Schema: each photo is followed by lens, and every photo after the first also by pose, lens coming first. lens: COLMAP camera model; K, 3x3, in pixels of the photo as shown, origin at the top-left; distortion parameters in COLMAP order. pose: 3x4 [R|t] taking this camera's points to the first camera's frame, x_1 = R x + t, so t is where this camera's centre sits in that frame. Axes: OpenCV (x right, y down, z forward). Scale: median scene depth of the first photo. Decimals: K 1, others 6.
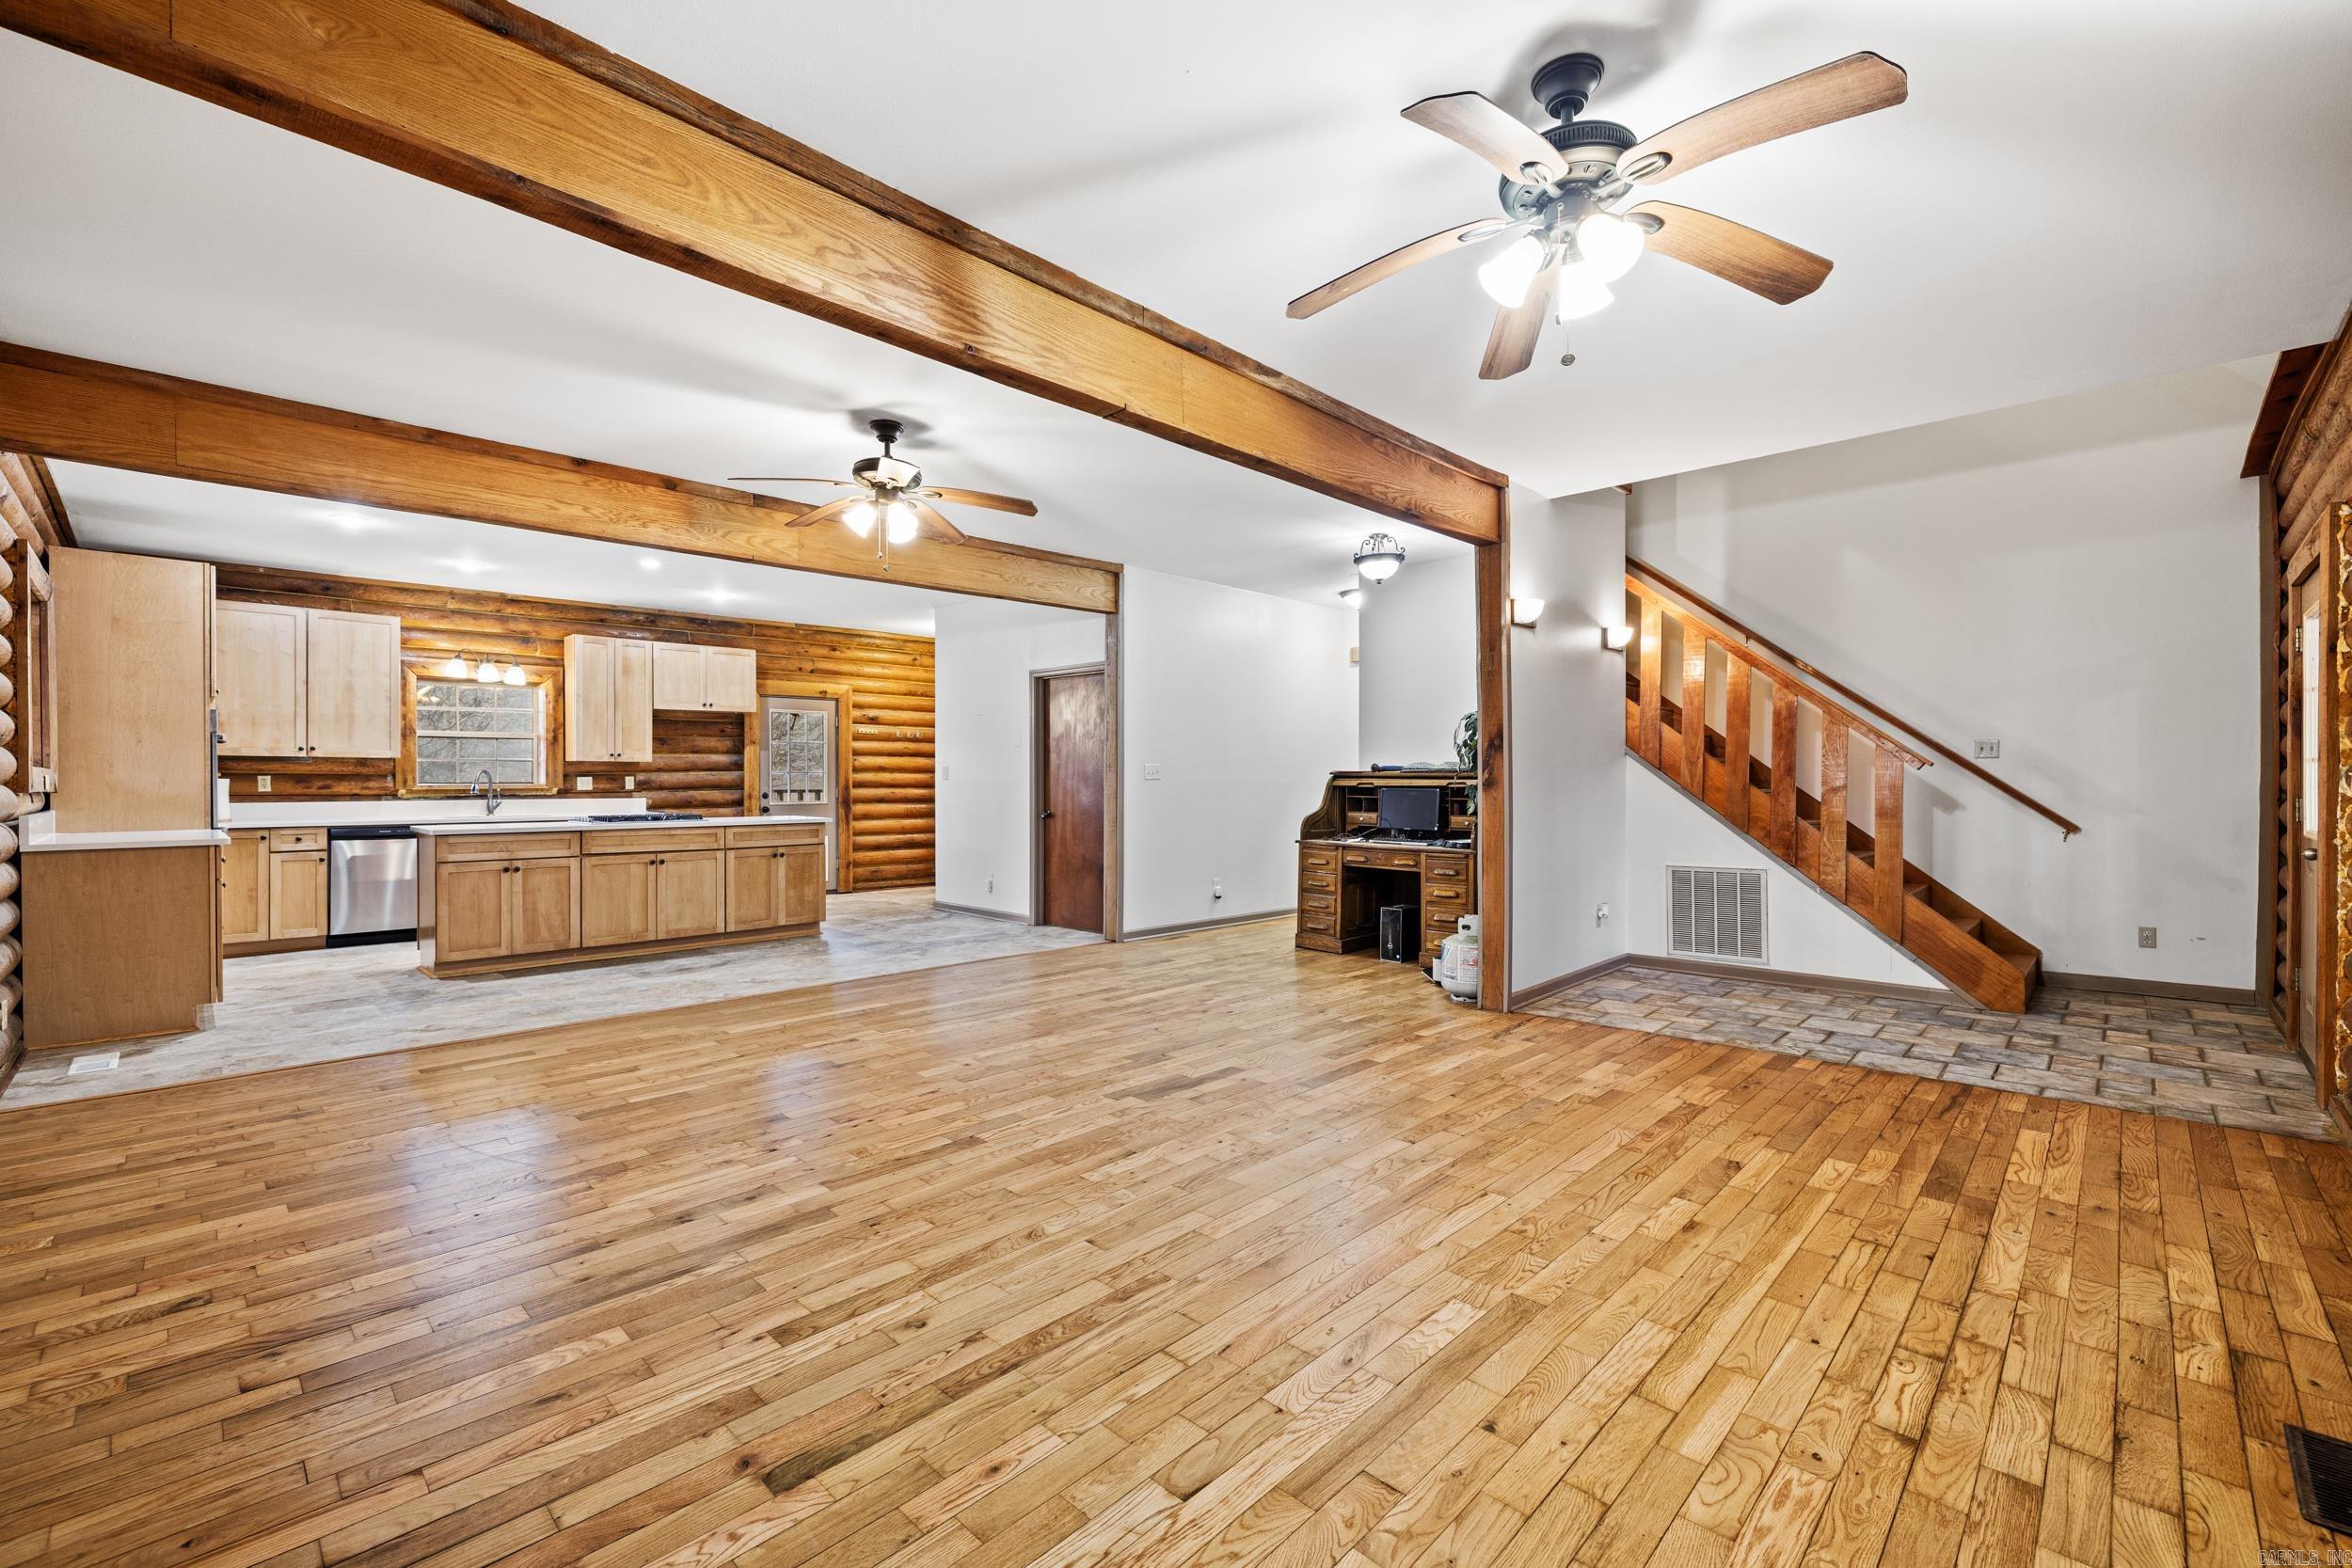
lens RADIAL K [[977.8, 0, 1168.0], [0, 977.8, 786.2], [0, 0, 1]] dist [-0.002558, -0.000629]
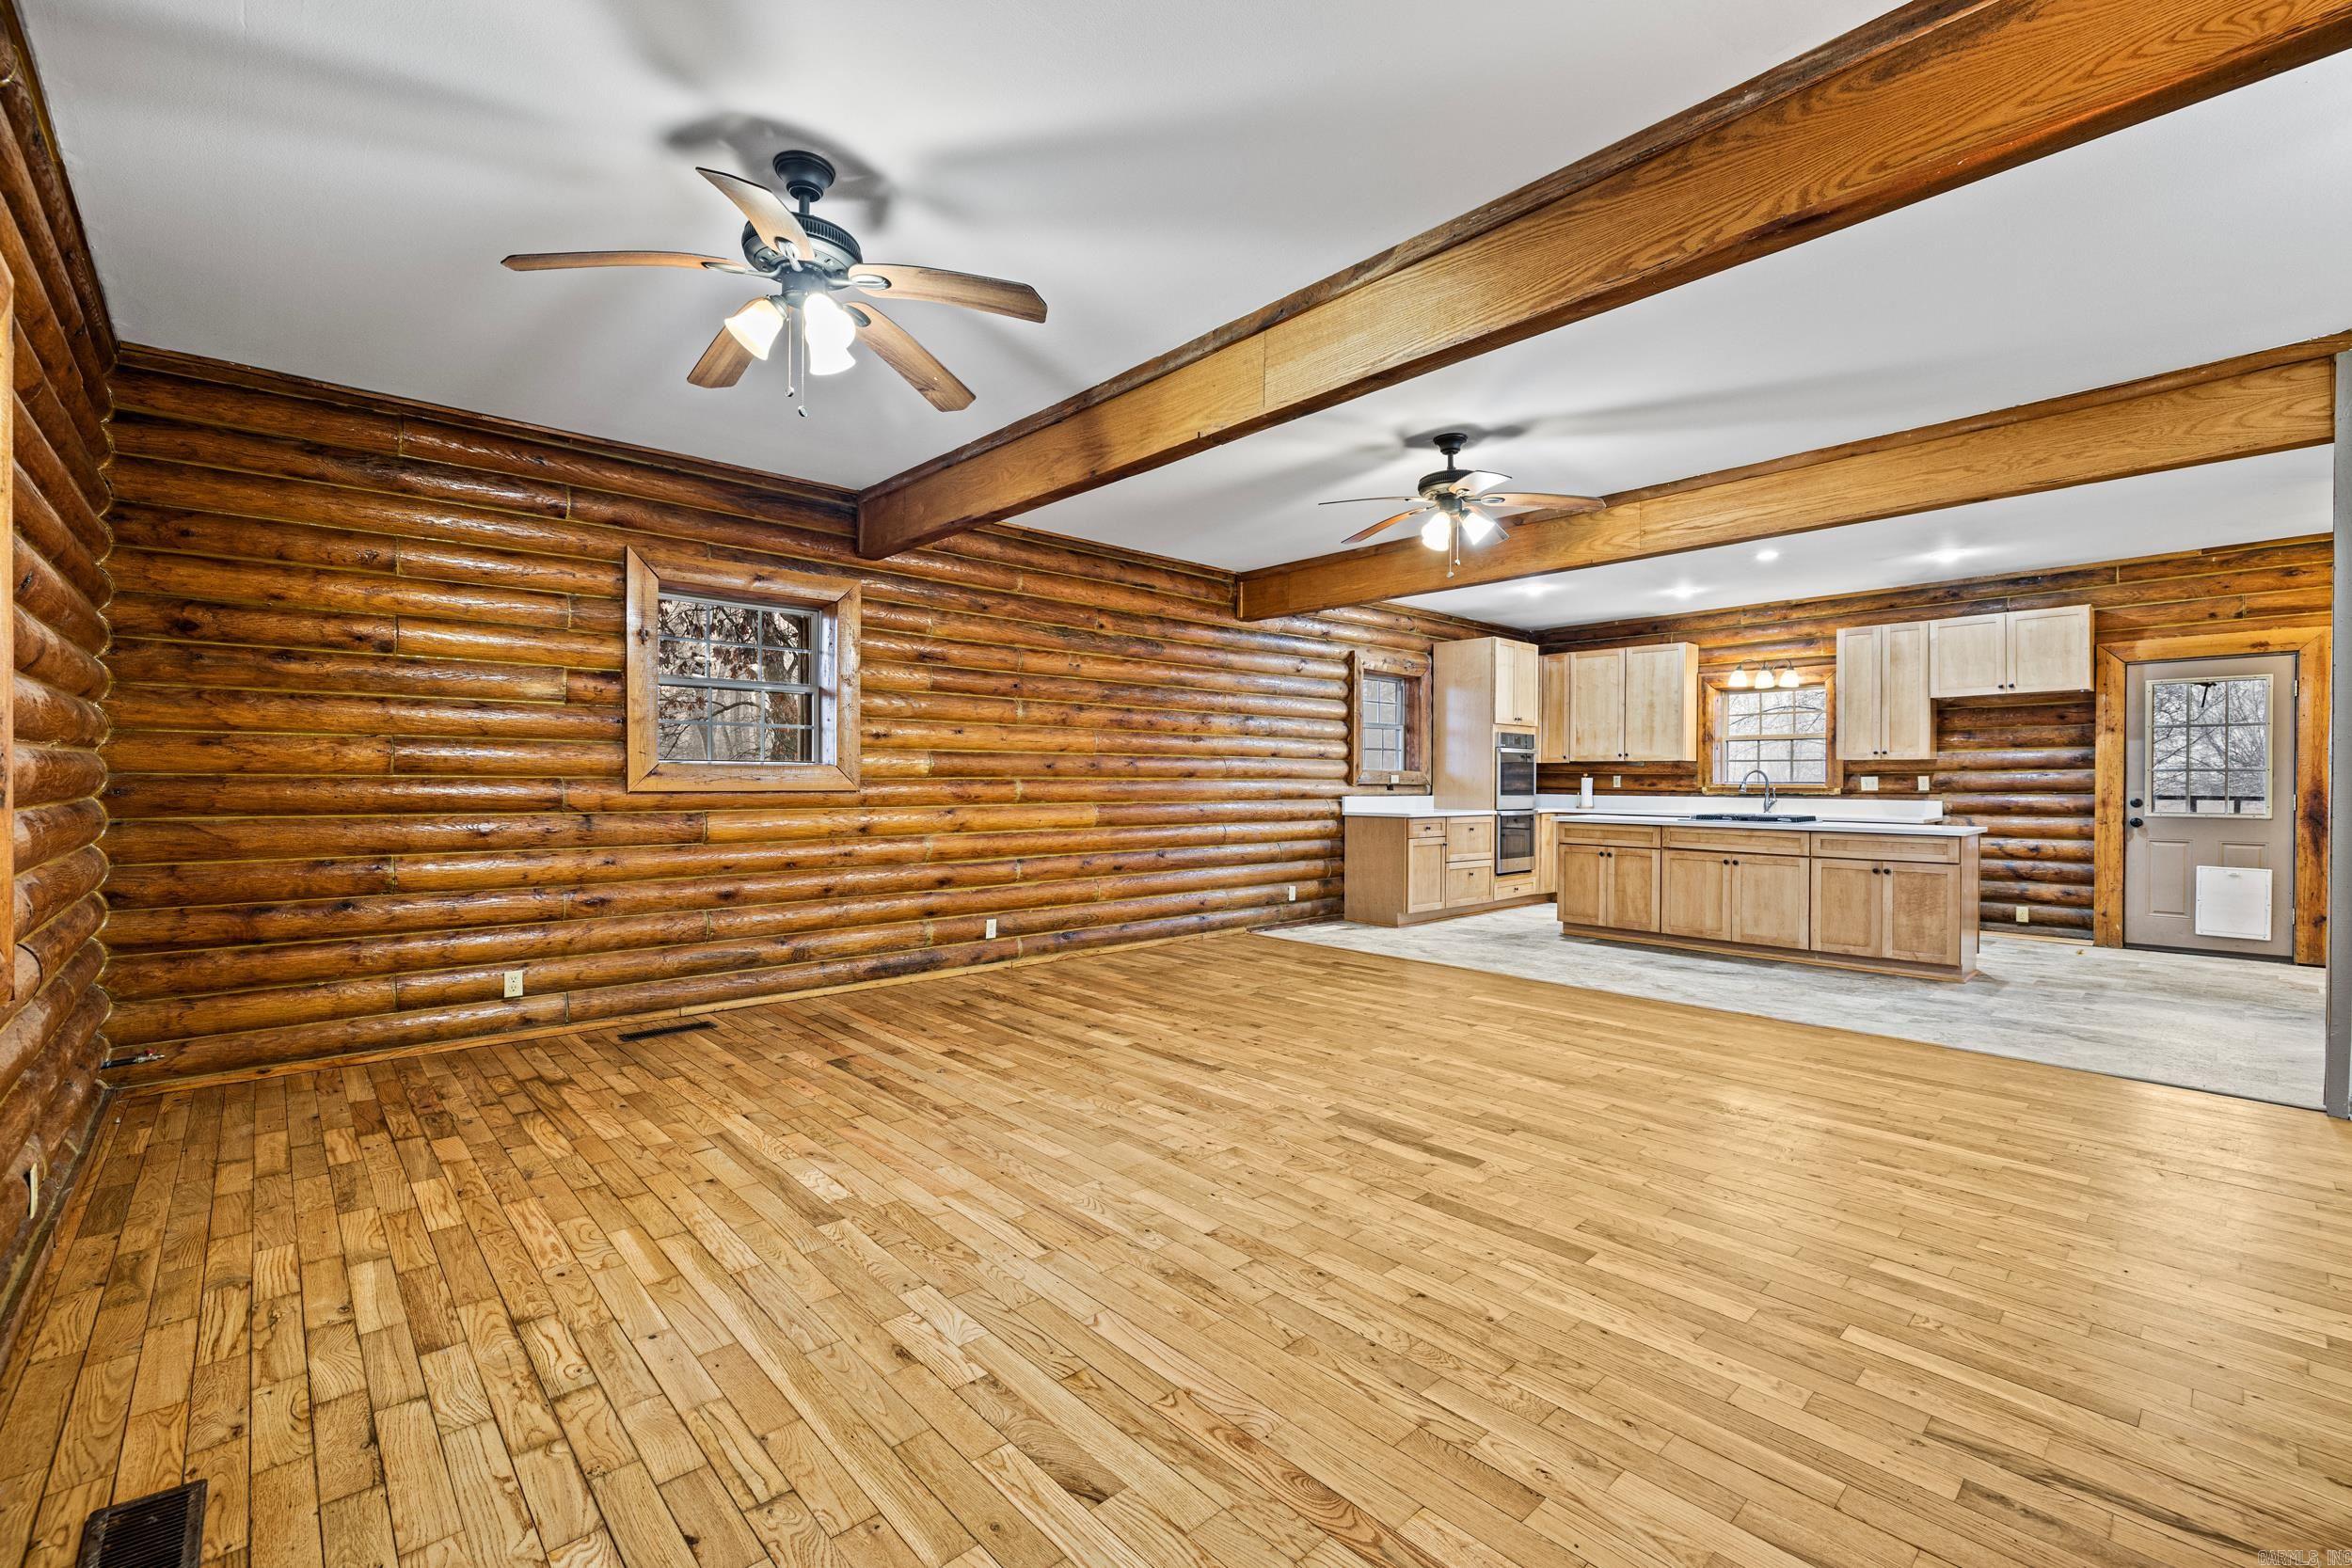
lens RADIAL K [[1000.1, 0, 1173.3], [0, 1000.1, 783.0], [0, 0, 1]] dist [-0.001092, -0.000376]
pose [[-0.047660, 0.005056, -0.998851, 0.514394], [-0.010887, 0.999925, 0.005581, -0.001895], [0.998804, 0.011140, -0.047602, 0.489370]]
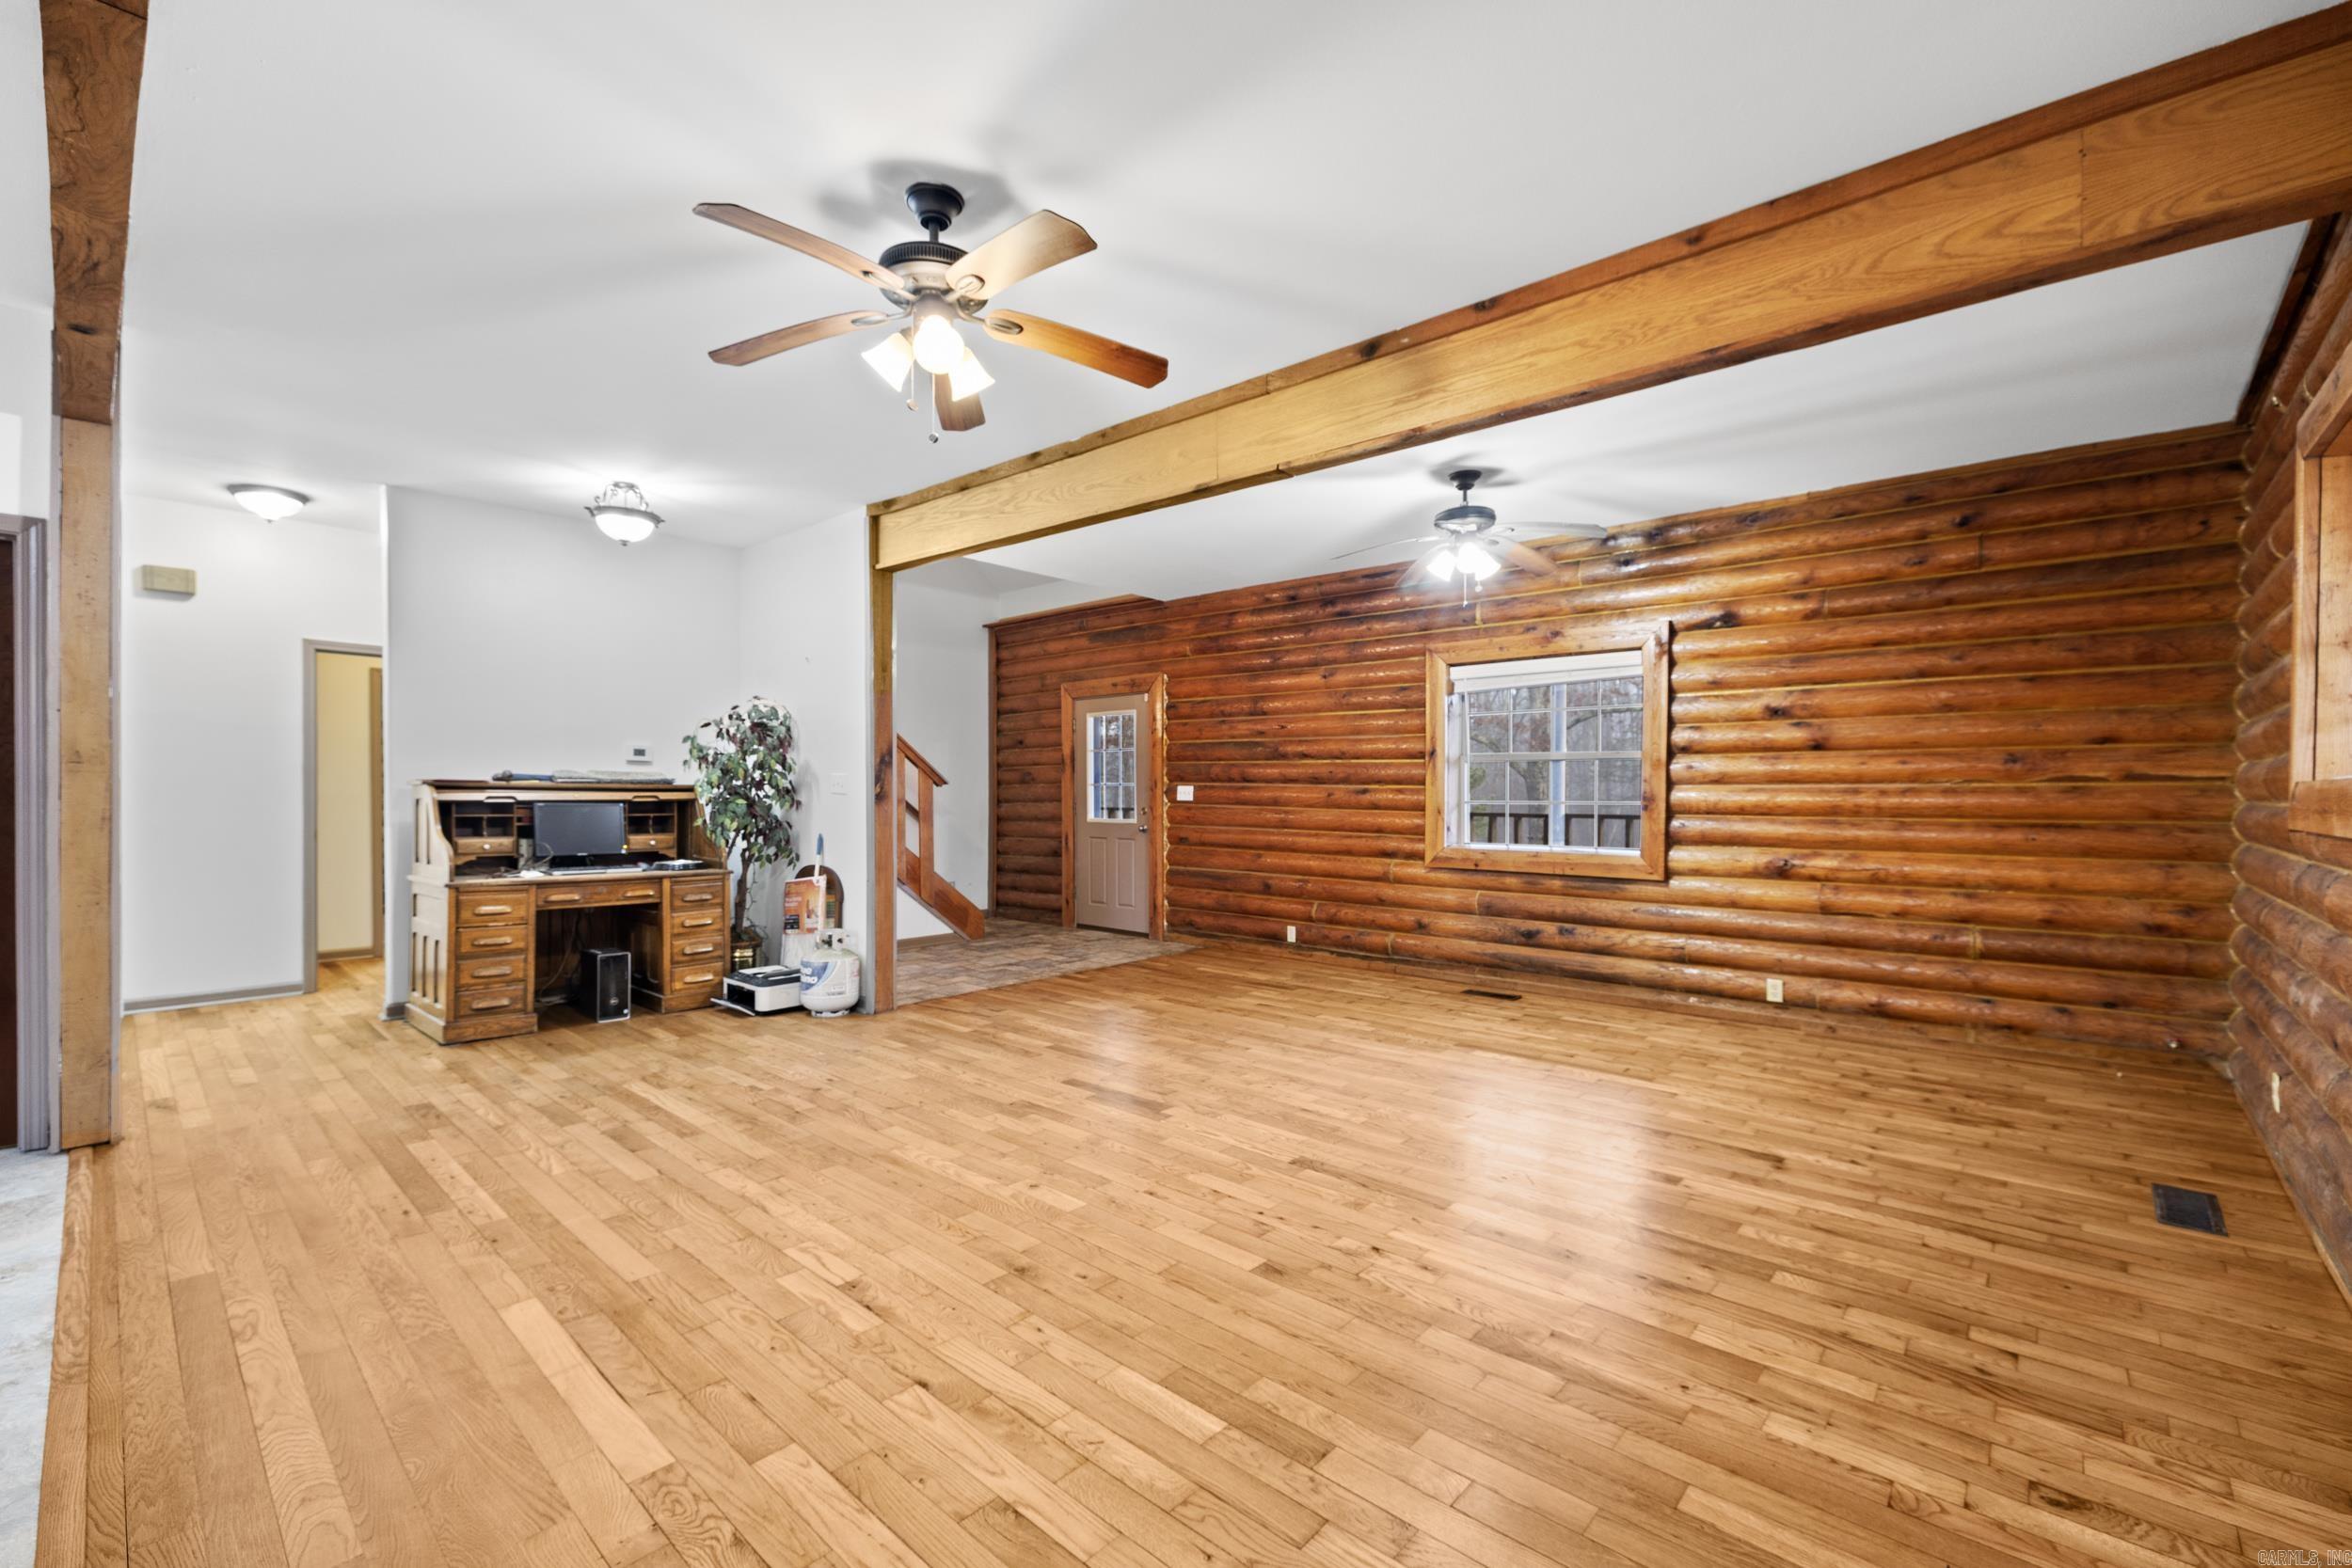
lens RADIAL K [[985.3, 0, 1165.7], [0, 985.3, 802.5], [0, 0, 1]] dist [-0.001232, -0.000105]
pose [[-0.031790, -0.008968, 0.999454, -0.577308], [0.001957, 0.999957, 0.009035, -0.004360], [-0.999493, 0.002243, -0.031771, 0.568561]]
